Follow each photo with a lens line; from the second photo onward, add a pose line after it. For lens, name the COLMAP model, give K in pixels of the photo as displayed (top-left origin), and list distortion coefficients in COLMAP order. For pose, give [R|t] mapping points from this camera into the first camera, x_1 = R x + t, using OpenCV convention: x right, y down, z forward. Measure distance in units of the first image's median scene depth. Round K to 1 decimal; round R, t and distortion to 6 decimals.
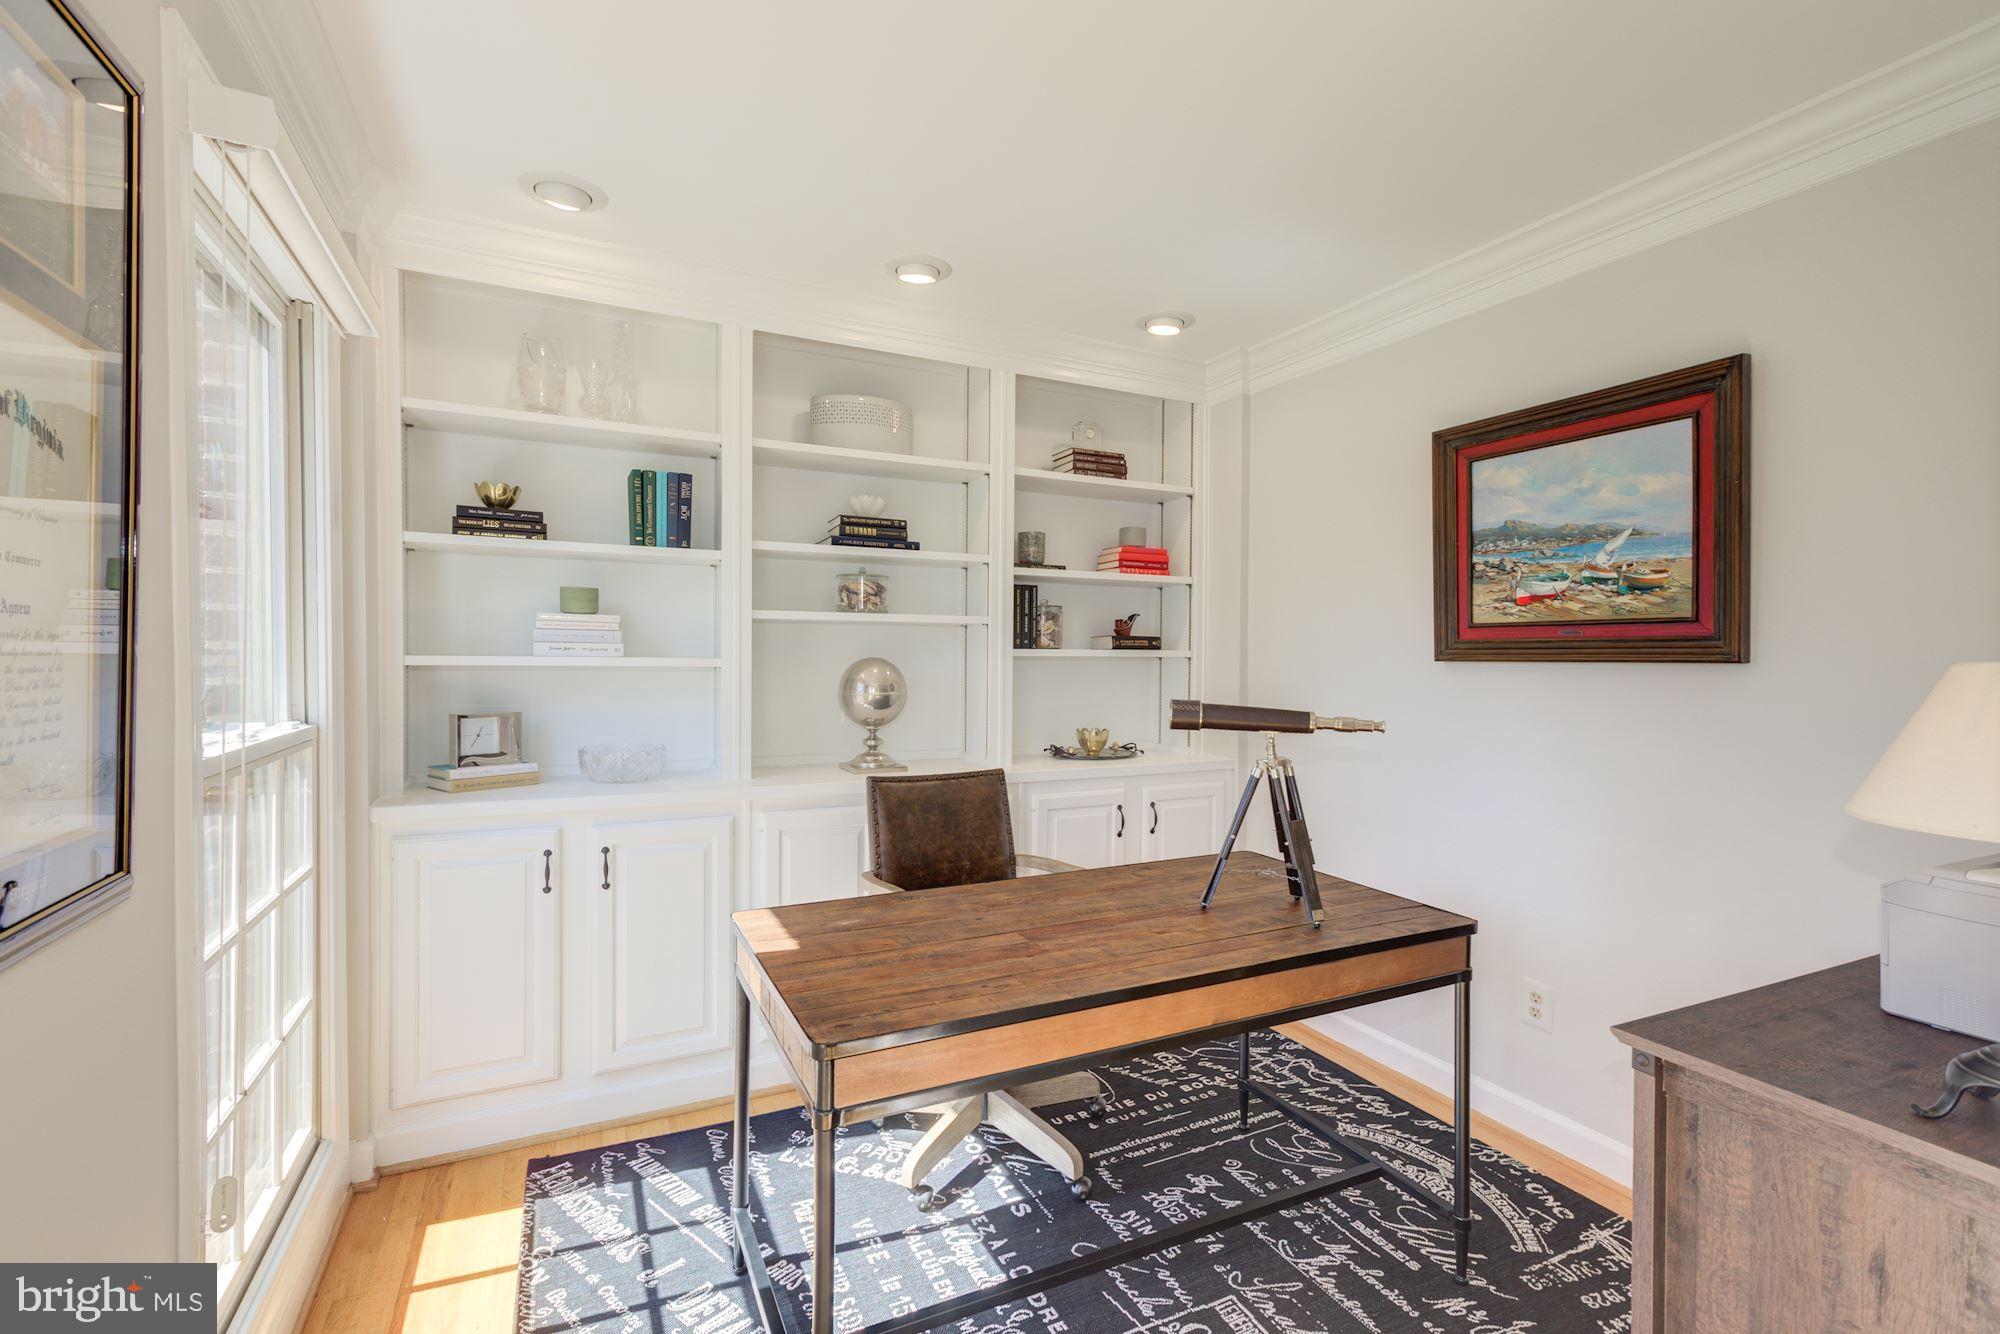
lens RADIAL K [[909.1, 0, 994.3], [0, 909.1, 664.5], [0, 0, 1]] dist [0.010110, 0.001930]
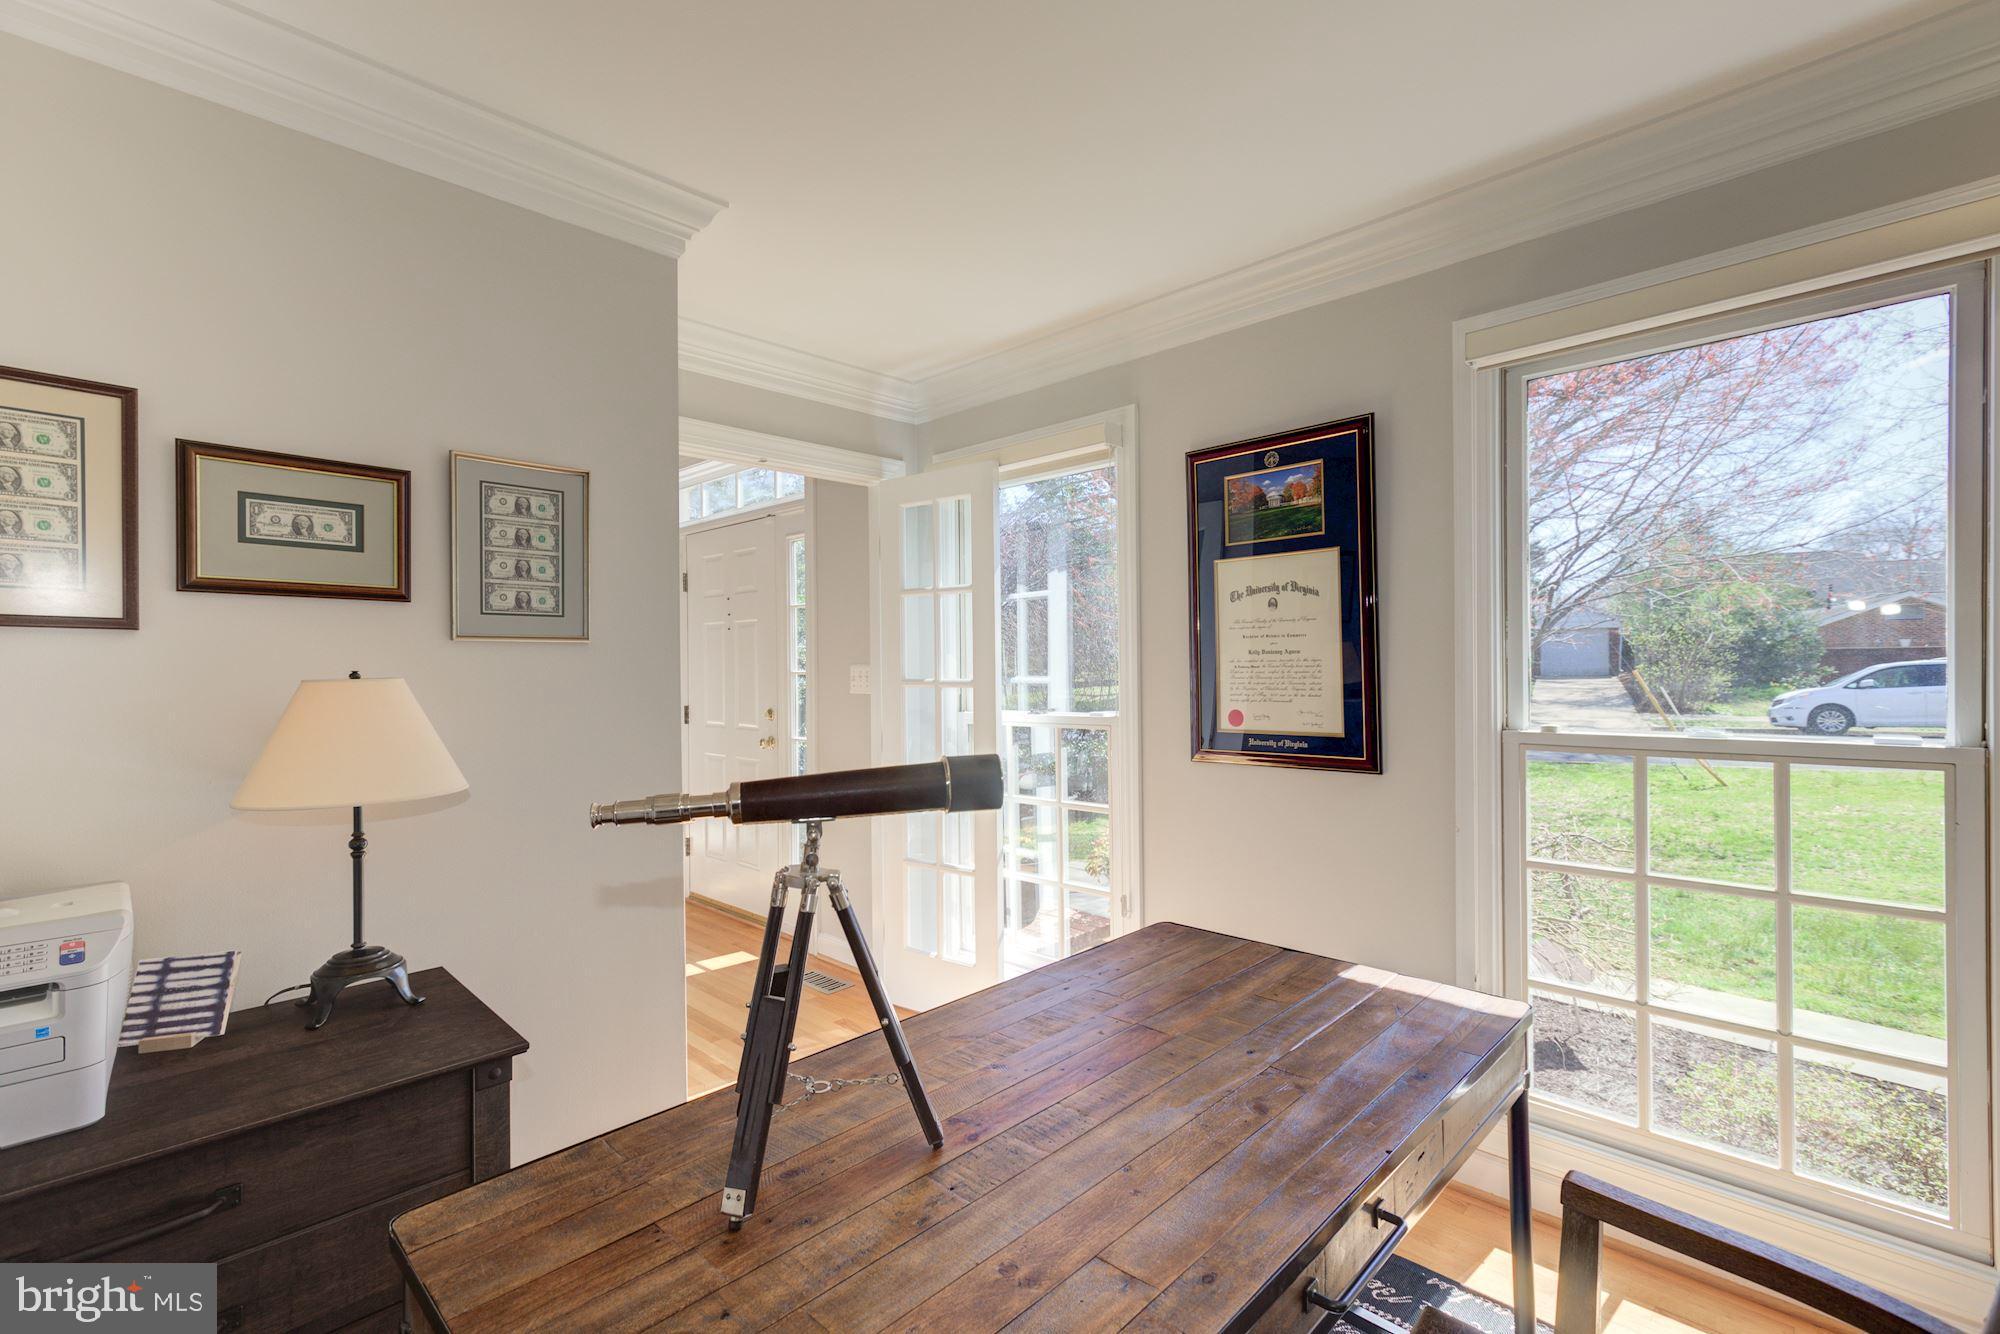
lens RADIAL K [[909.1, 0, 1002.2], [0, 909.1, 666.0], [0, 0, 1]] dist [0.010110, 0.001930]
pose [[-0.940879, 0.010268, -0.338588, 0.258112], [0.009919, 0.999947, 0.002760, -0.009920], [0.338599, -0.000762, -0.940931, 1.051700]]
